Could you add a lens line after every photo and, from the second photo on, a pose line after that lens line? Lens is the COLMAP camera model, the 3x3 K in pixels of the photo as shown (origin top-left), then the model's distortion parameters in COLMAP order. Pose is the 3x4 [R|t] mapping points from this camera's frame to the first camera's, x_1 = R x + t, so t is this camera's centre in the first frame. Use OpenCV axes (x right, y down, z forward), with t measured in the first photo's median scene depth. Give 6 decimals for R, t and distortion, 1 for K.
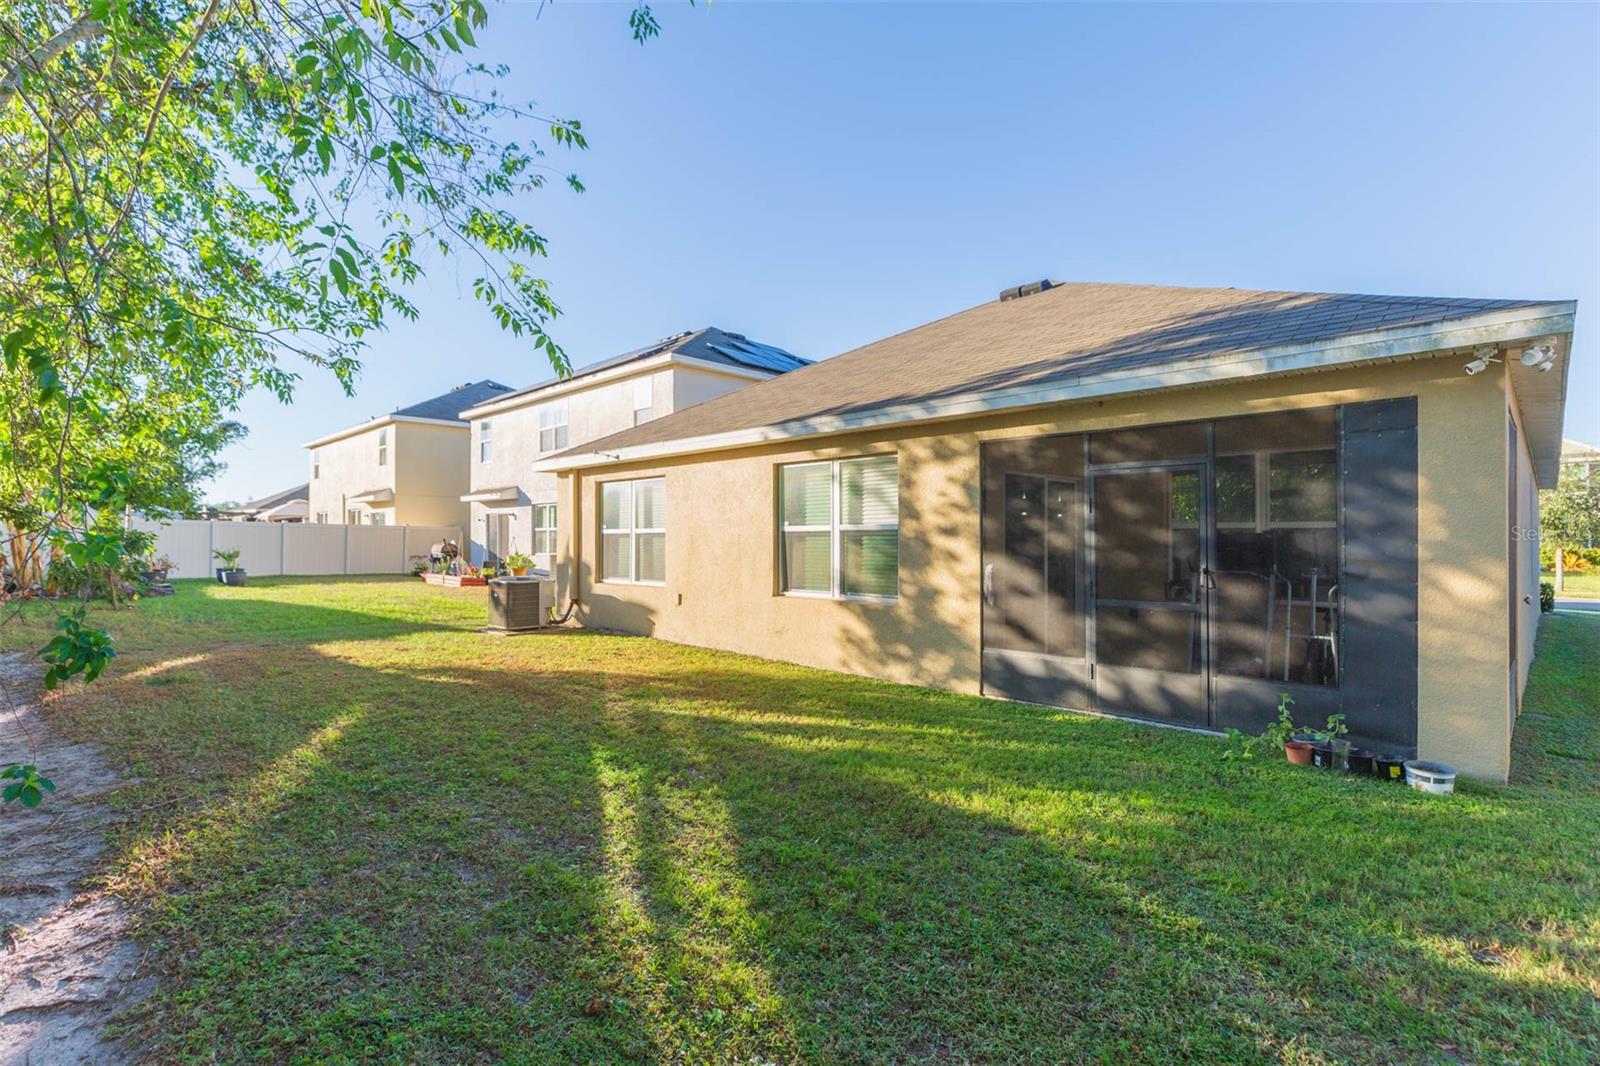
lens RADIAL K [[762.1, 0, 801.4], [0, 762.1, 540.0], [0, 0, 1]] dist [-0.005316, -0.000447]
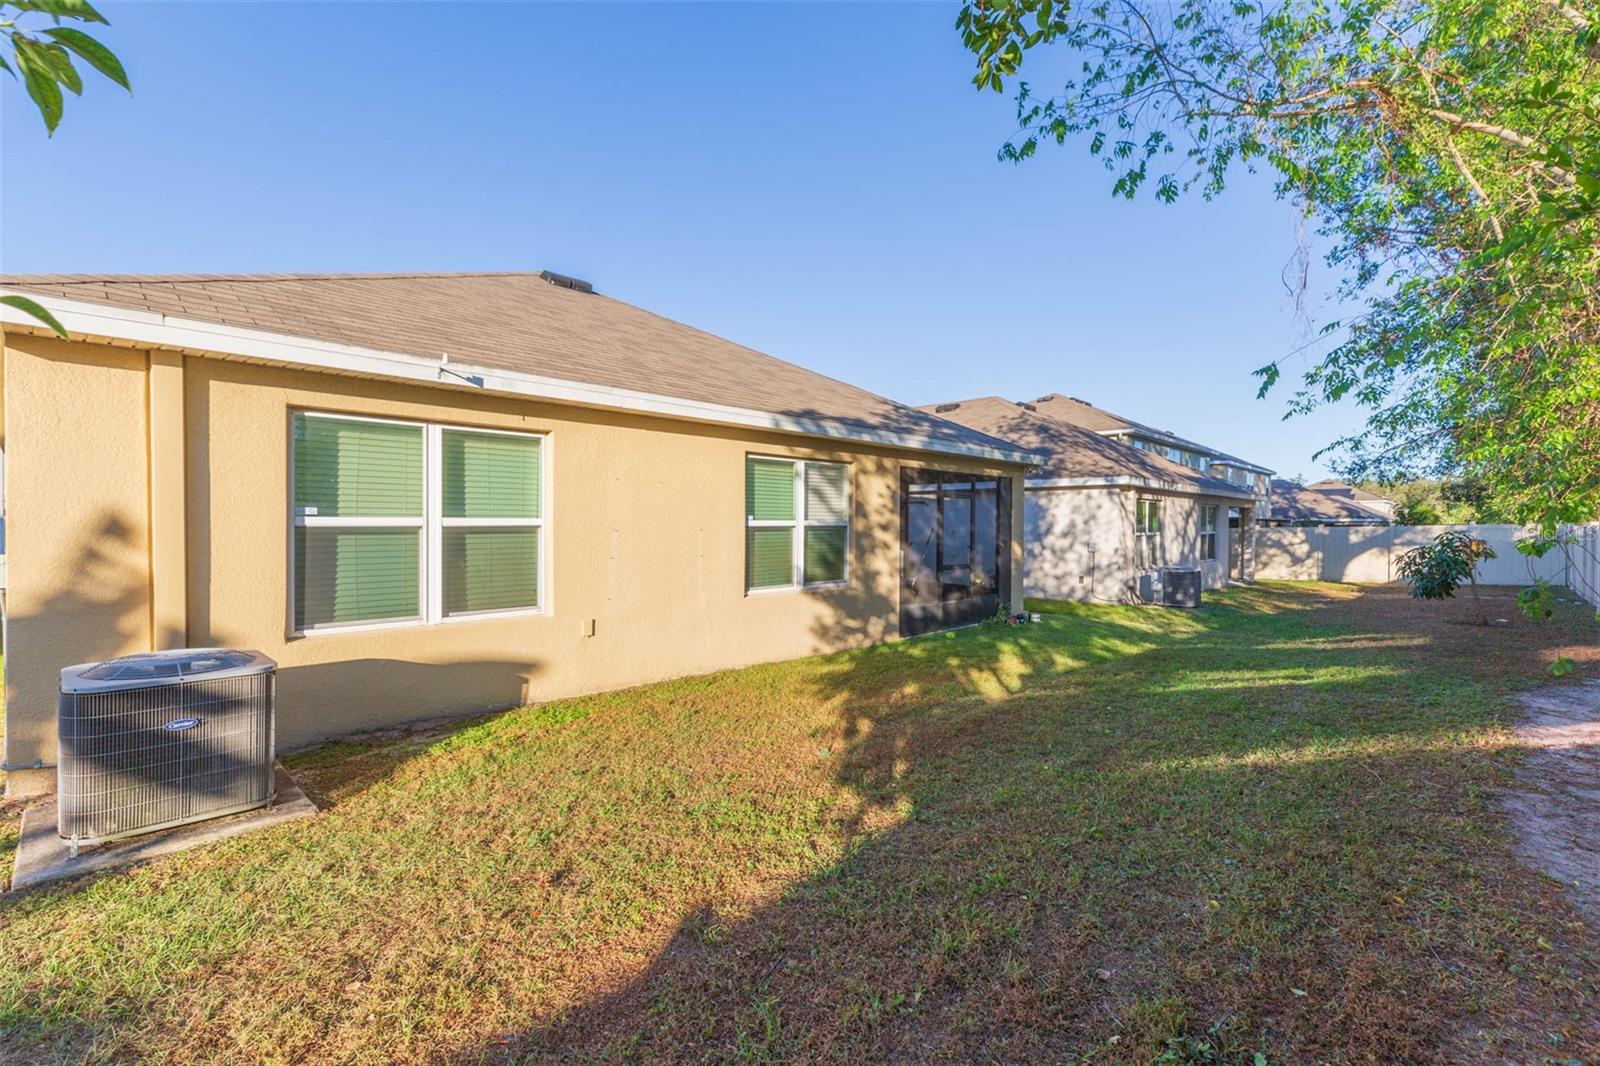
lens RADIAL K [[713.6, 0, 806.3], [0, 713.6, 523.6], [0, 0, 1]] dist [0.004809, -0.000766]
pose [[-0.017651, -0.005315, 0.999830, -1.053819], [-0.006461, 0.999966, 0.005201, -0.023120], [-0.999823, -0.006368, -0.017684, 1.130111]]
